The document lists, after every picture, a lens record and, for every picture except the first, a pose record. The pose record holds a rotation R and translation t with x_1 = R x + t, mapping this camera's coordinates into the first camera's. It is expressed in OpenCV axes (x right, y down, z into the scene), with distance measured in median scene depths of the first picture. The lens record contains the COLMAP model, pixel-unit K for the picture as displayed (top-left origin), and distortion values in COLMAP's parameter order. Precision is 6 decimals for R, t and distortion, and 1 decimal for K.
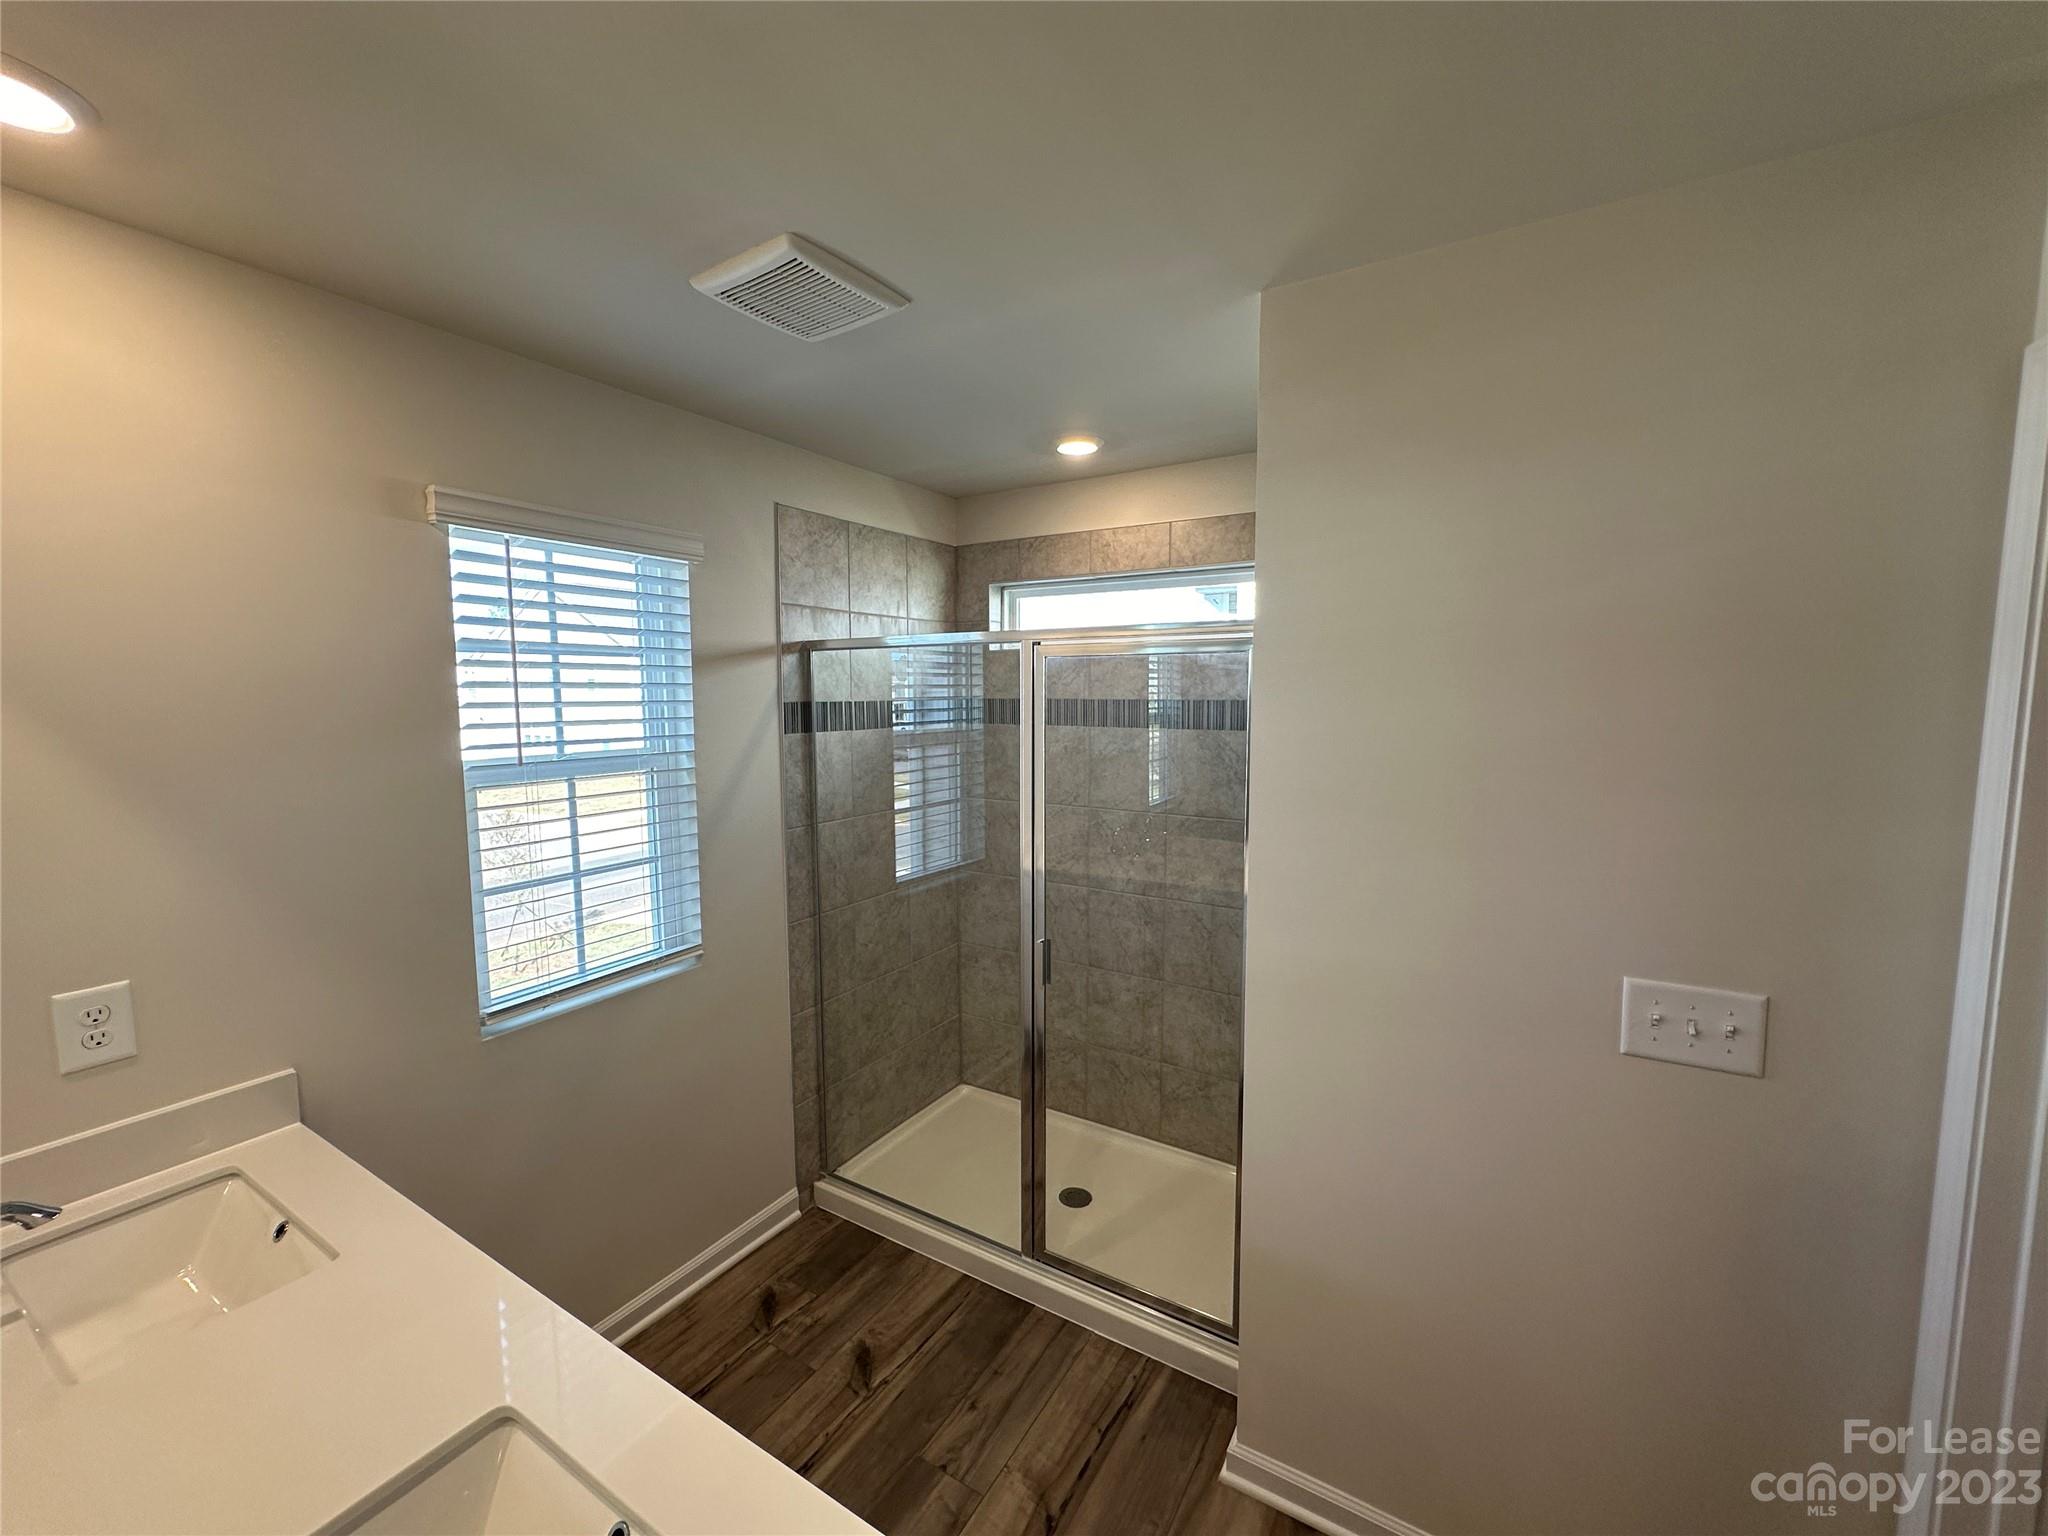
lens RADIAL K [[813.2, 0, 1022.2], [0, 813.2, 768.5], [0, 0, 1]] dist [-0.003460, -0.000388]
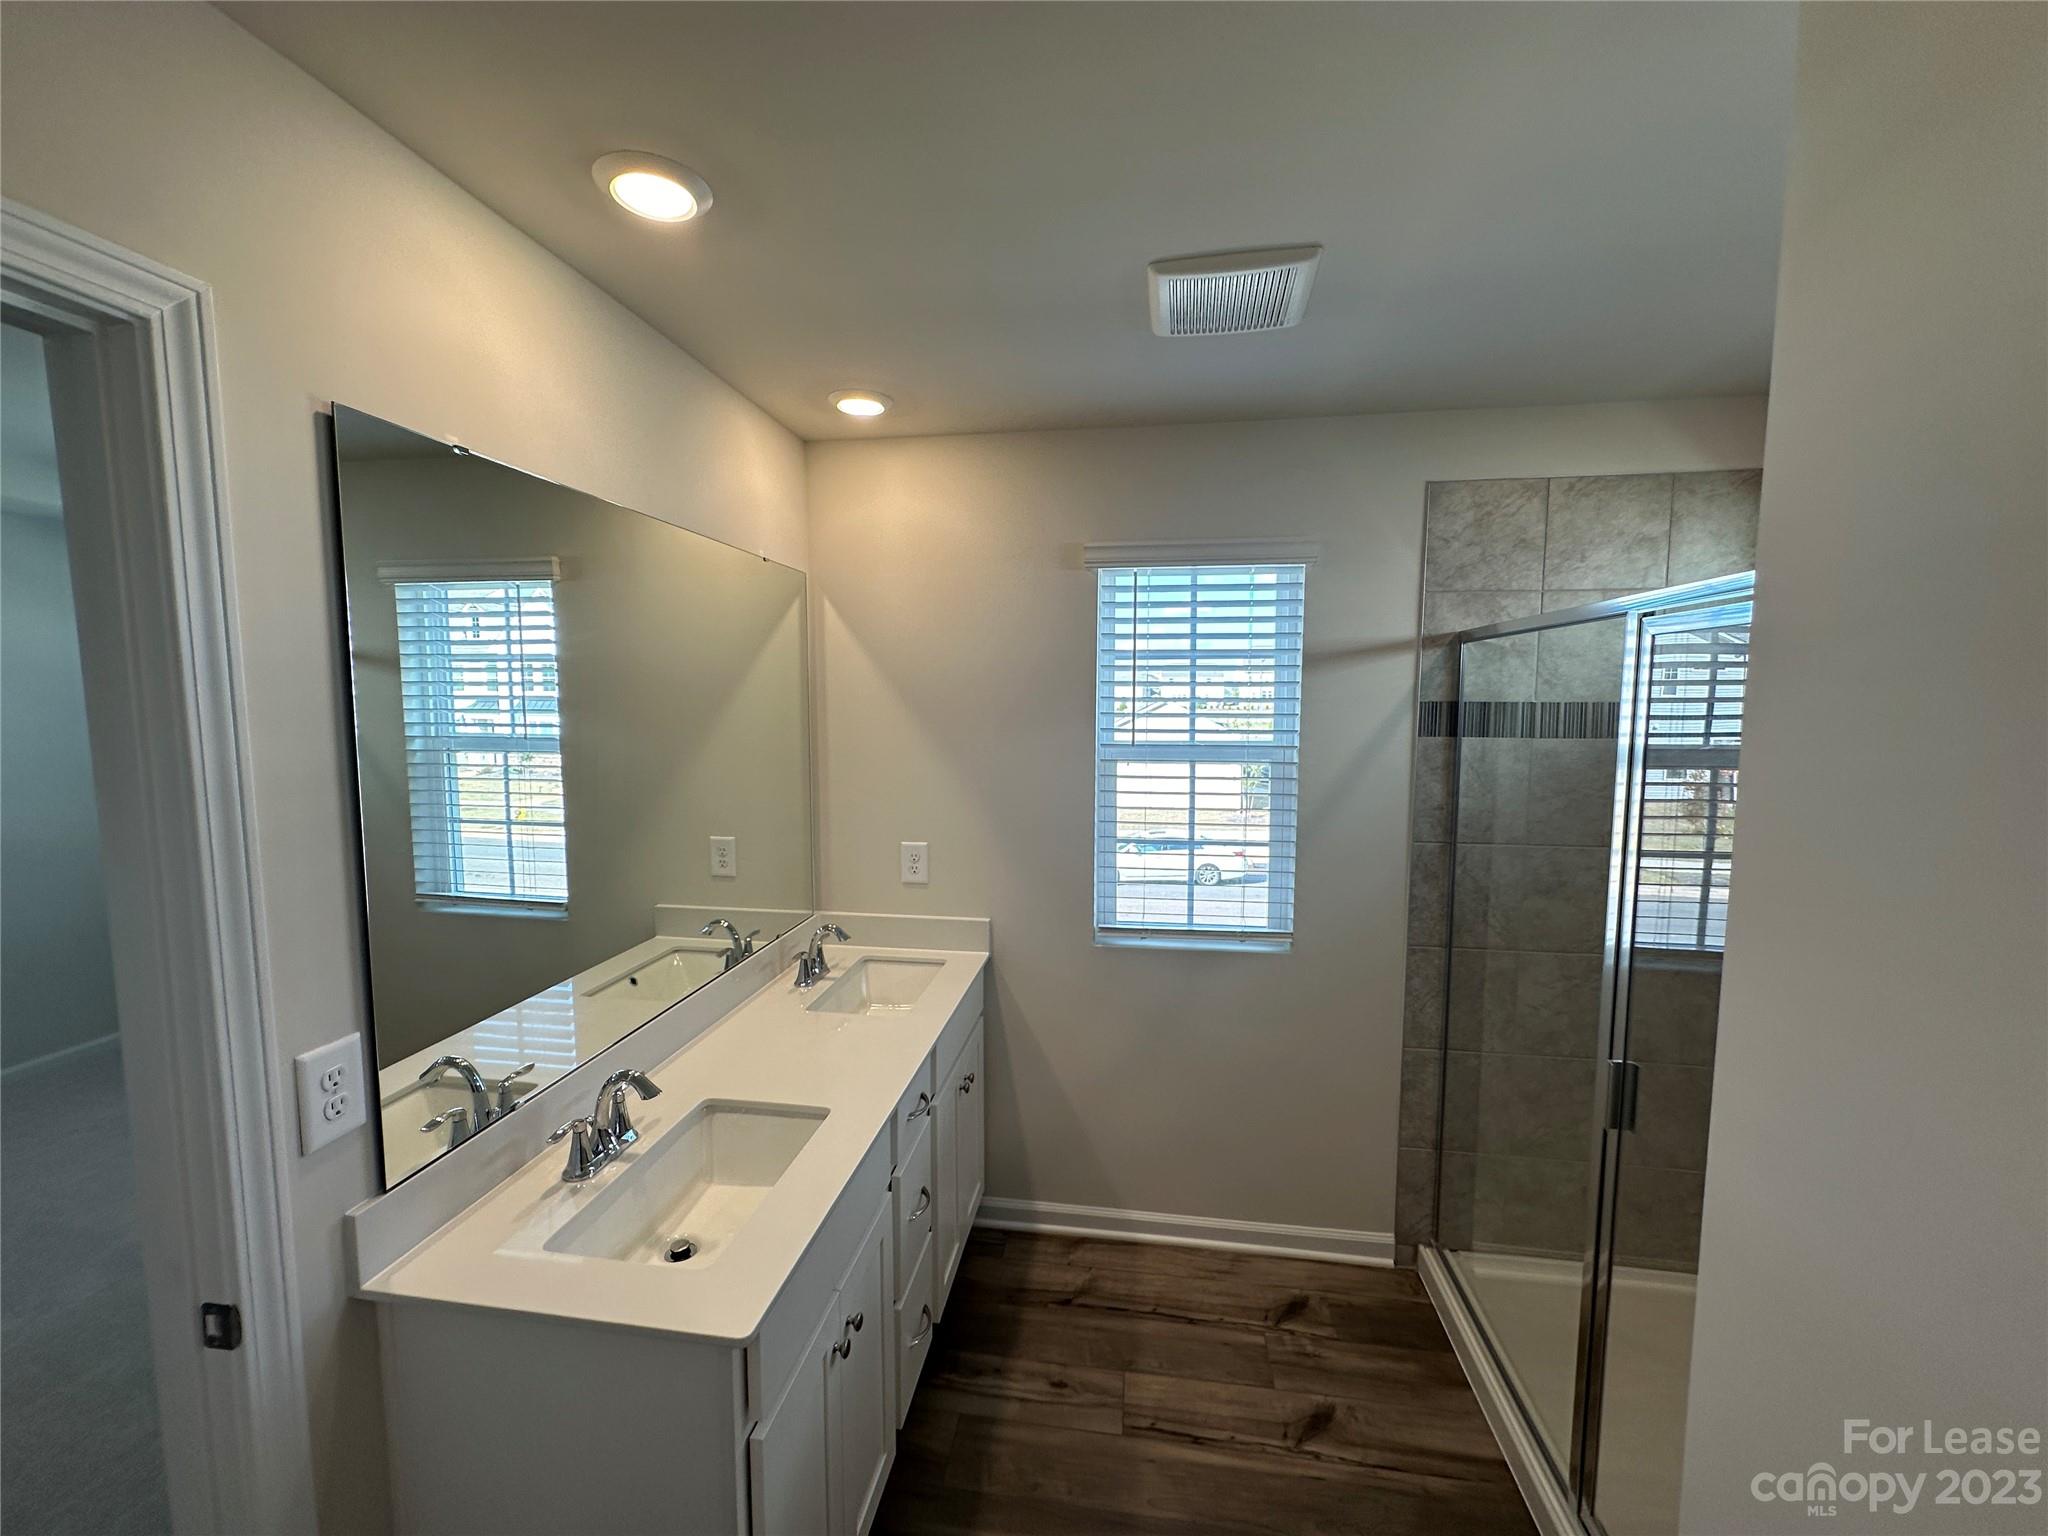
lens RADIAL K [[813.2, 0, 1022.2], [0, 813.2, 768.5], [0, 0, 1]] dist [-0.003460, -0.000388]
pose [[0.389817, 0.086190, -0.916850, 0.404458], [-0.090465, 0.994379, 0.055015, -0.018665], [0.916438, 0.061497, 0.395423, 0.262083]]
